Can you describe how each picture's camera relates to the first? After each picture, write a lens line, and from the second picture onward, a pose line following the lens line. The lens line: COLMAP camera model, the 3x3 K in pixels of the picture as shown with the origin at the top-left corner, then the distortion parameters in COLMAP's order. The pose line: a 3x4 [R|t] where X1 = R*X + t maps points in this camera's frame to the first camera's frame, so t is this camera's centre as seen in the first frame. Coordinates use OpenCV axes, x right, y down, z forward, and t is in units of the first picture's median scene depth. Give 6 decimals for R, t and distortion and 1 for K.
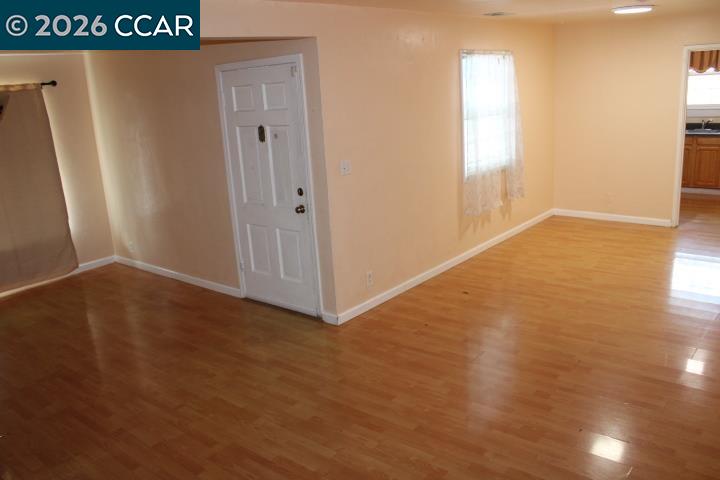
lens RADIAL K [[604.0, 0, 357.9], [0, 604.0, 244.3], [0, 0, 1]] dist [-0.164844, 0.143300]
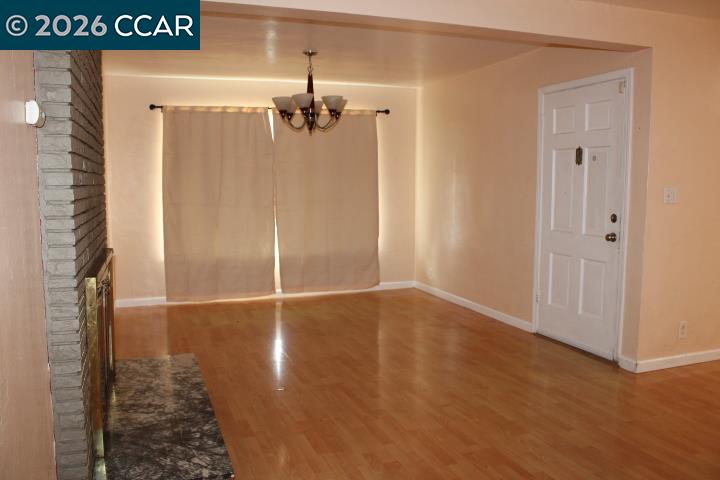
lens RADIAL K [[604.0, 0, 354.2], [0, 604.0, 242.8], [0, 0, 1]] dist [-0.164844, 0.143300]
pose [[0.862805, 0.117708, -0.491642, 0.007070], [-0.186061, 0.978190, -0.092332, 0.099280], [0.470051, 0.171140, 0.865889, 0.044245]]
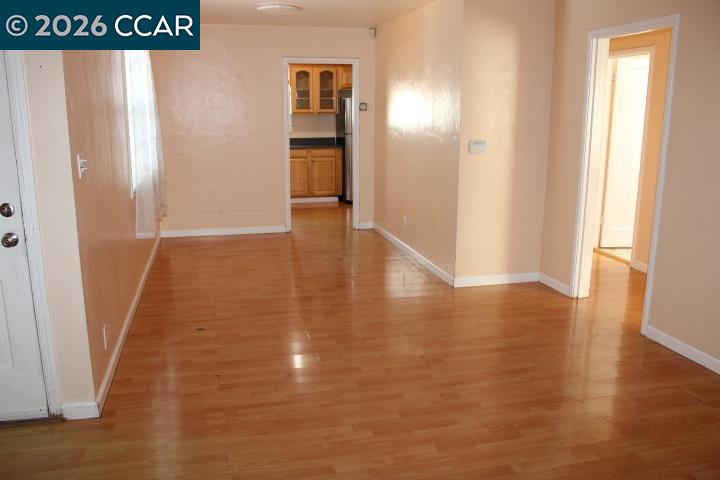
lens RADIAL K [[604.0, 0, 357.9], [0, 604.0, 243.1], [0, 0, 1]] dist [-0.164844, 0.143300]
pose [[0.589709, -0.114205, 0.799500, -0.323708], [0.171296, 0.985115, 0.014371, -0.005839], [-0.789241, 0.128477, 0.600494, 0.380625]]
